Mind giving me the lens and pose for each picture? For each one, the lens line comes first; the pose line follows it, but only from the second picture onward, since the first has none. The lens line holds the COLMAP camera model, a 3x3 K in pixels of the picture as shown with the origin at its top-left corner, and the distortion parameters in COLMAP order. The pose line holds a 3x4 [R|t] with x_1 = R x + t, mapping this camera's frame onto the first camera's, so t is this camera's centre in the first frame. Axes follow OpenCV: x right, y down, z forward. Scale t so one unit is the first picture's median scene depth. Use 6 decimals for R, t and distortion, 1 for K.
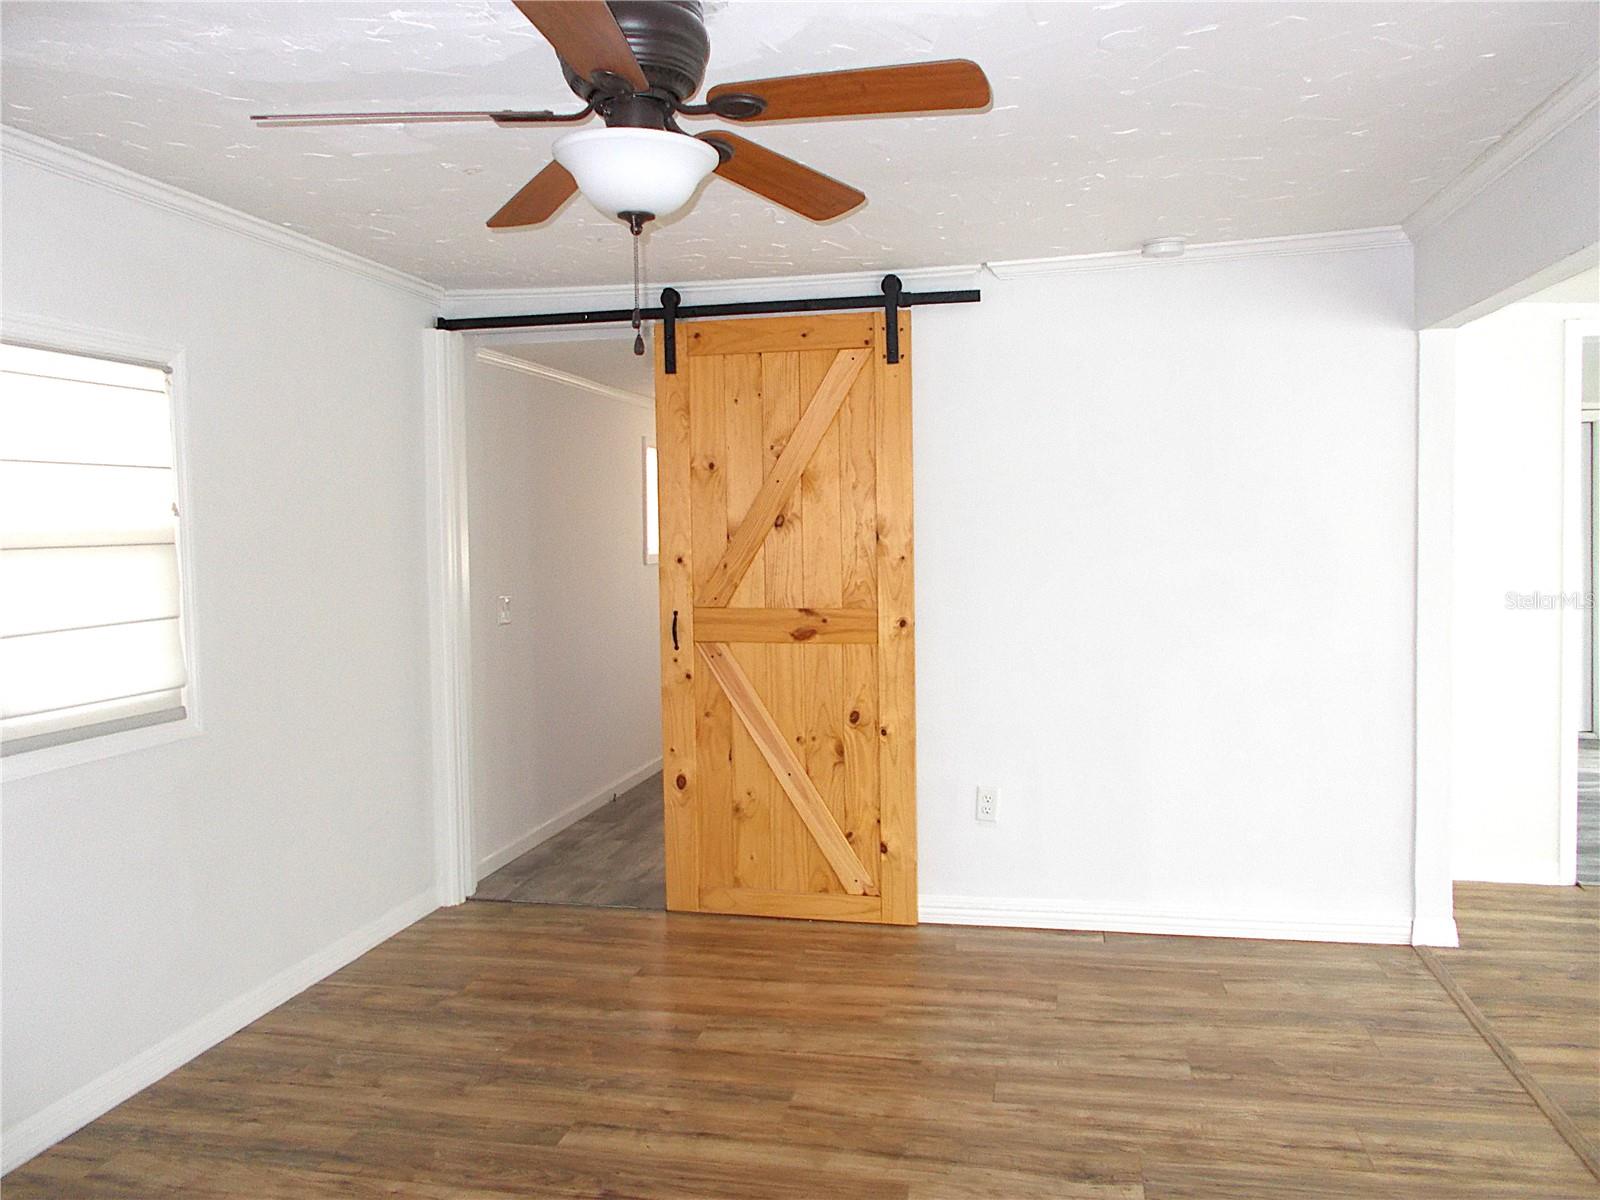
lens RADIAL K [[1203.7, 0, 800.0], [0, 1203.7, 600.0], [0, 0, 1]] dist [0.008696, 0.001318]
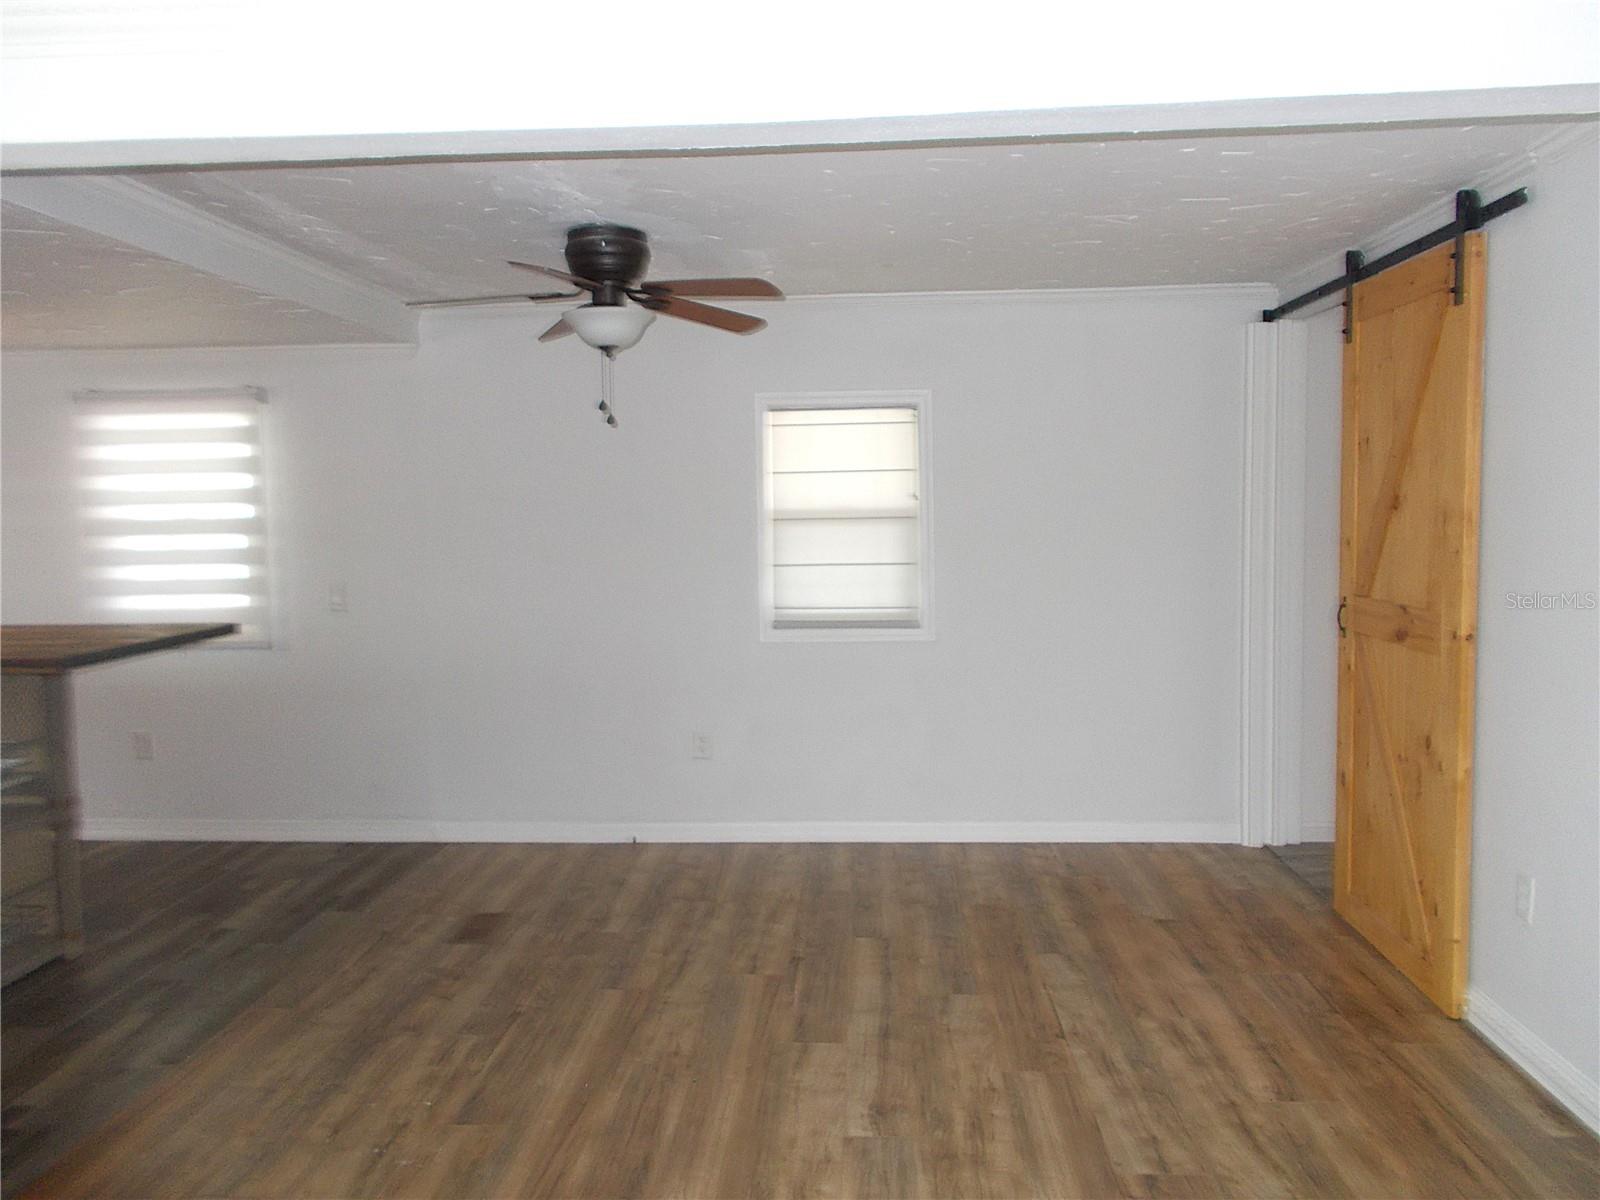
lens RADIAL K [[1222.8, 0, 820.2], [0, 1222.8, 593.7], [0, 0, 1]] dist [-0.007512, -0.004487]
pose [[0.168303, 0.083791, -0.982167, 0.982656], [-0.047866, 0.995900, 0.076761, -0.059550], [0.984572, 0.034094, 0.171624, 0.563747]]
